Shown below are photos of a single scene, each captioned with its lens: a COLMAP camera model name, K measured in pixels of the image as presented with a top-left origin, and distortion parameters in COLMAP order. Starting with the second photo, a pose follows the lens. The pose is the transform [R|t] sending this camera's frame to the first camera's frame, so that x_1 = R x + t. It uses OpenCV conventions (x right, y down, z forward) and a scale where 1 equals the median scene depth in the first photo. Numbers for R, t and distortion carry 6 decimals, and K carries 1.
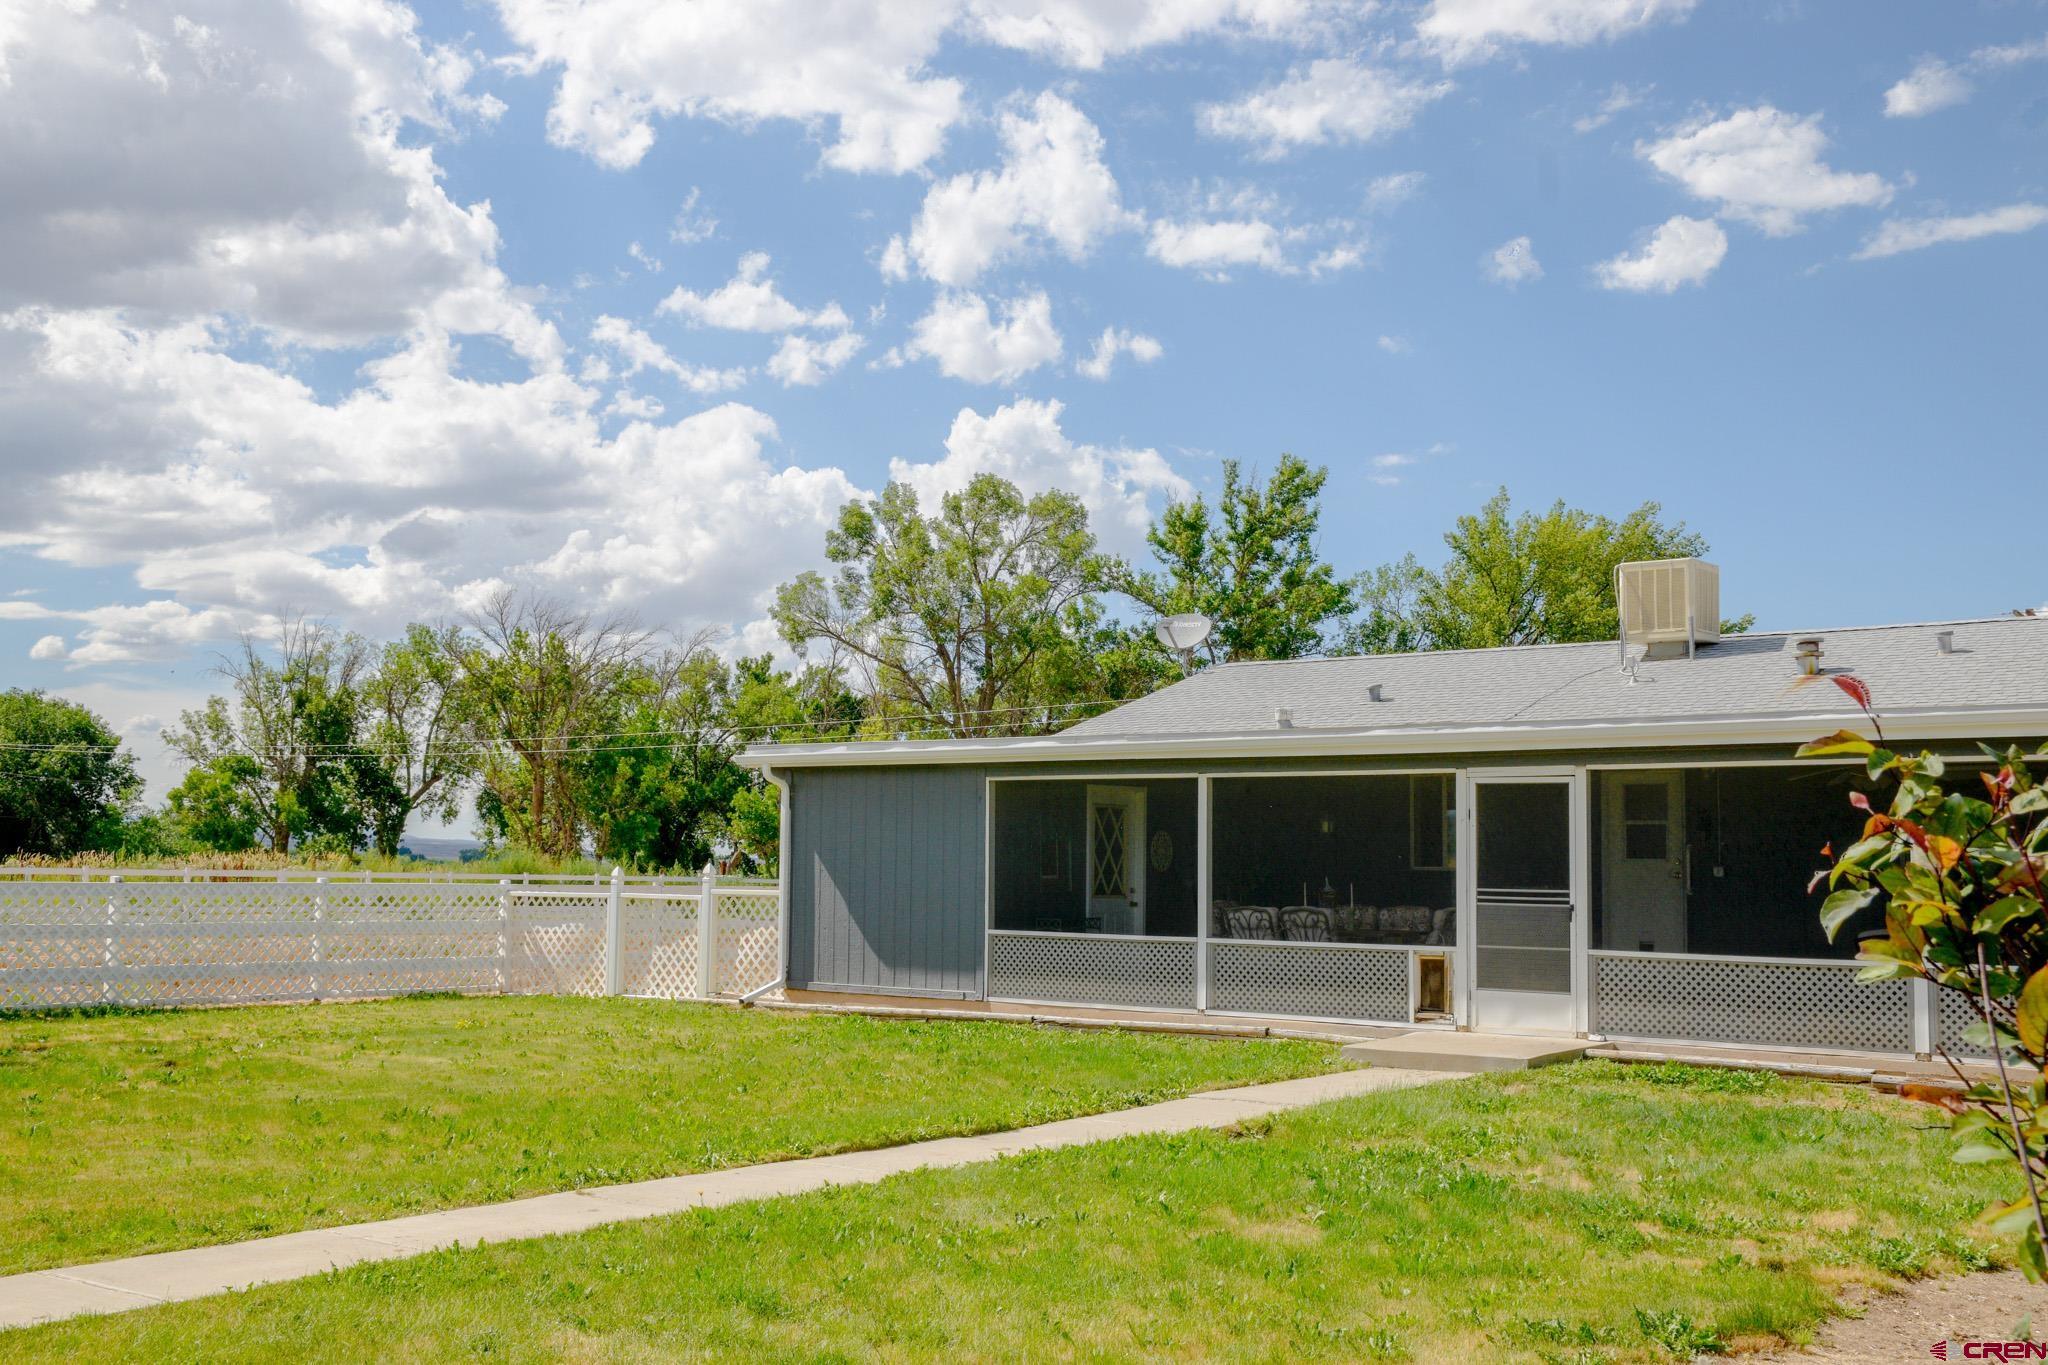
lens RADIAL K [[2304.2, 0, 1025.1], [0, 2304.2, 685.2], [0, 0, 1]] dist [-0.032738, 0.000000]
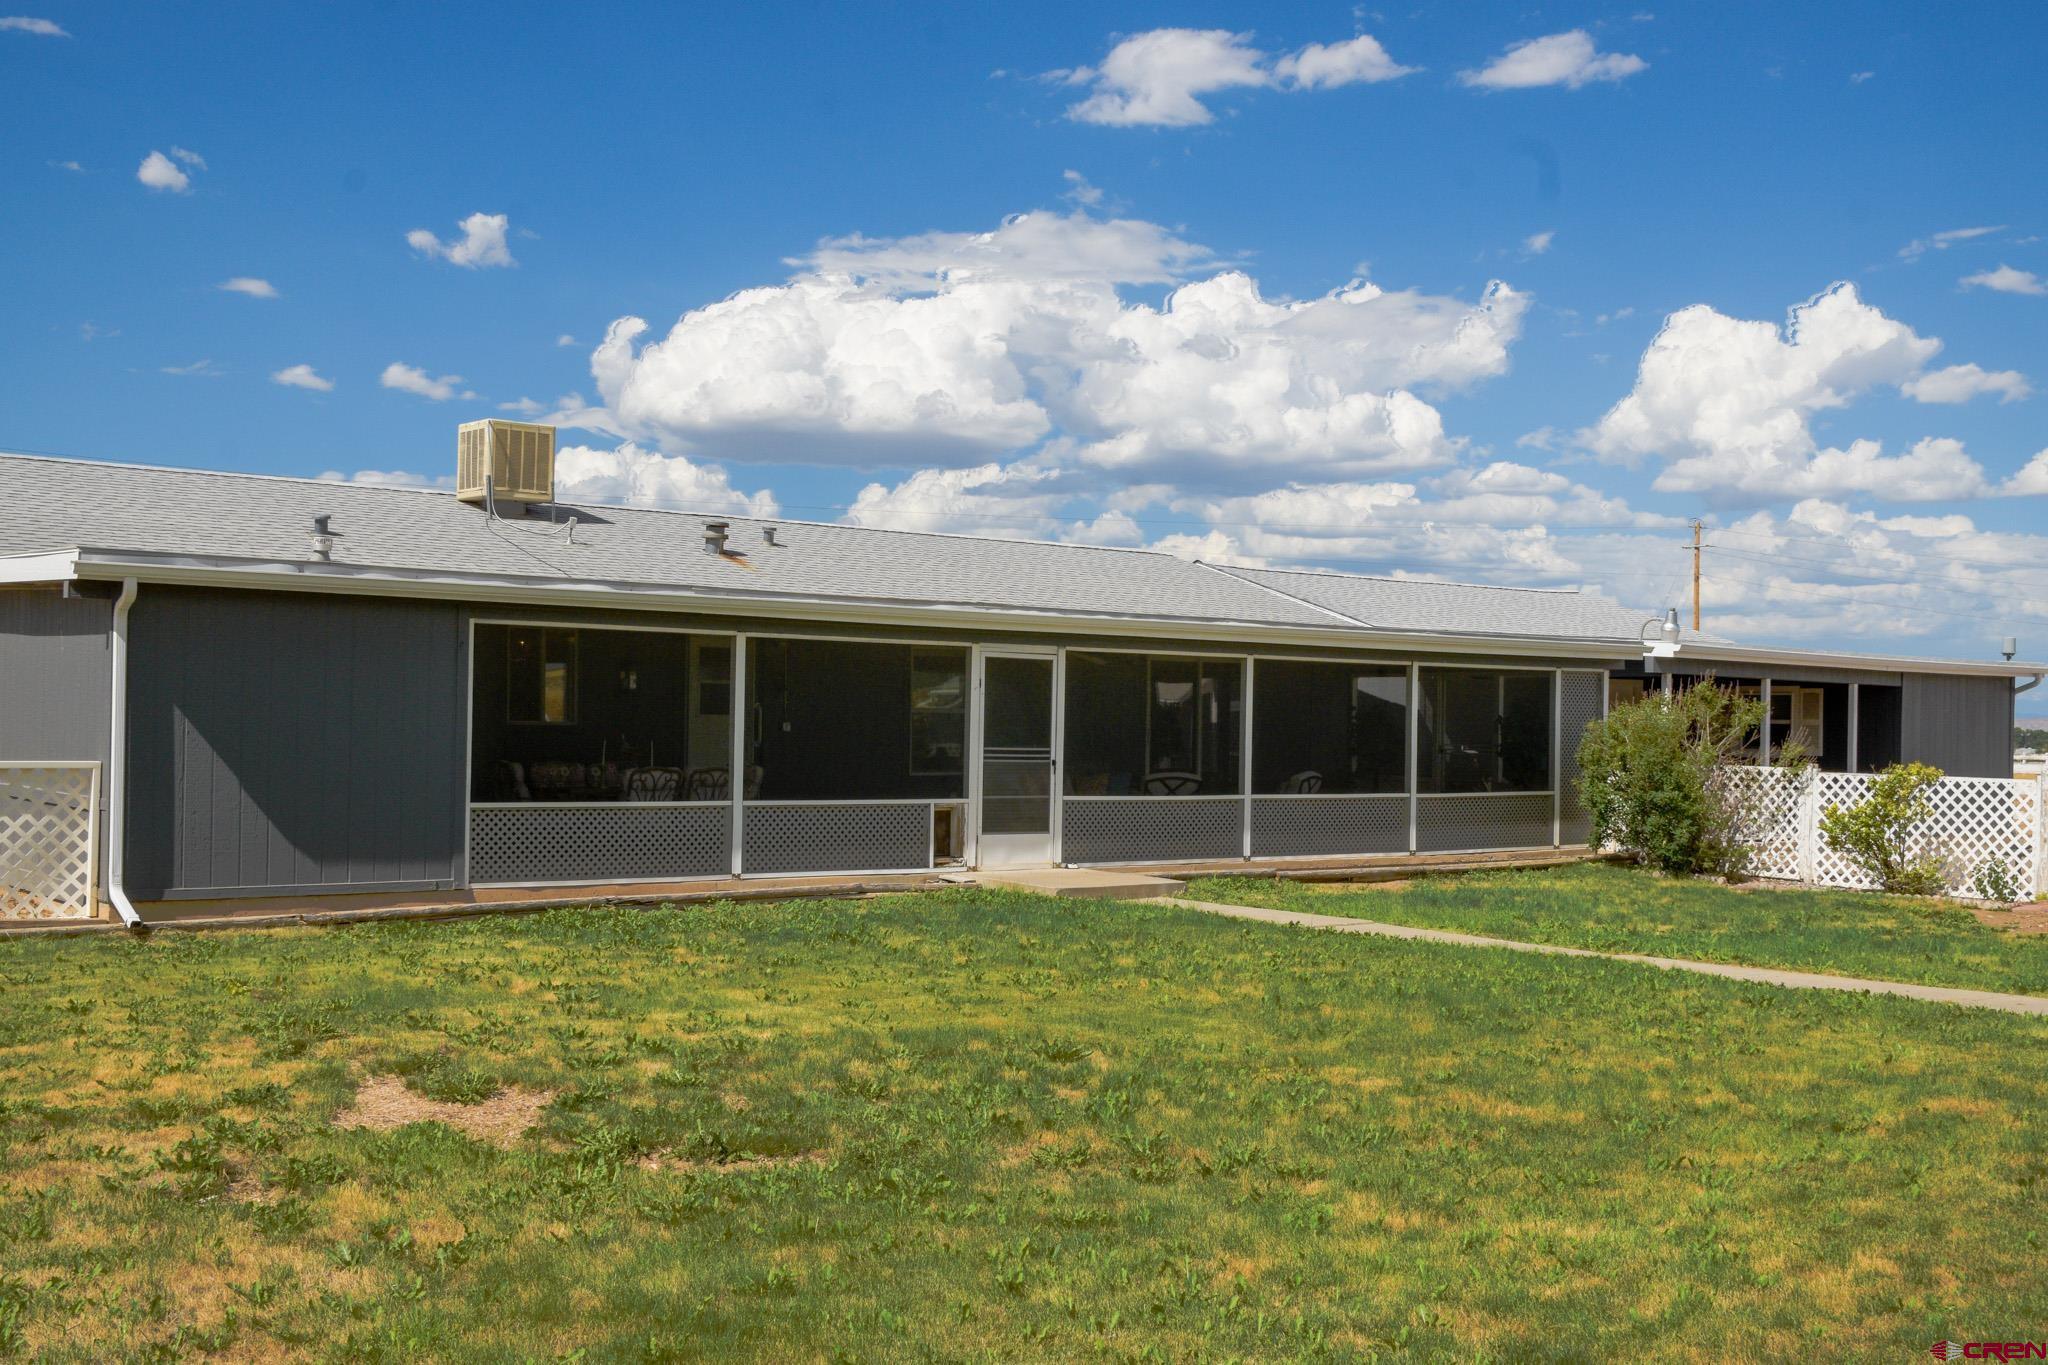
lens RADIAL K [[2304.2, 0, 1025.1], [0, 2304.2, 683.7], [0, 0, 1]] dist [-0.032738, 0.000000]
pose [[0.171138, 0.012148, 0.985172, -0.942296], [-0.087195, 0.996187, 0.002863, 0.051417], [-0.981381, -0.086392, 0.171545, 0.785055]]
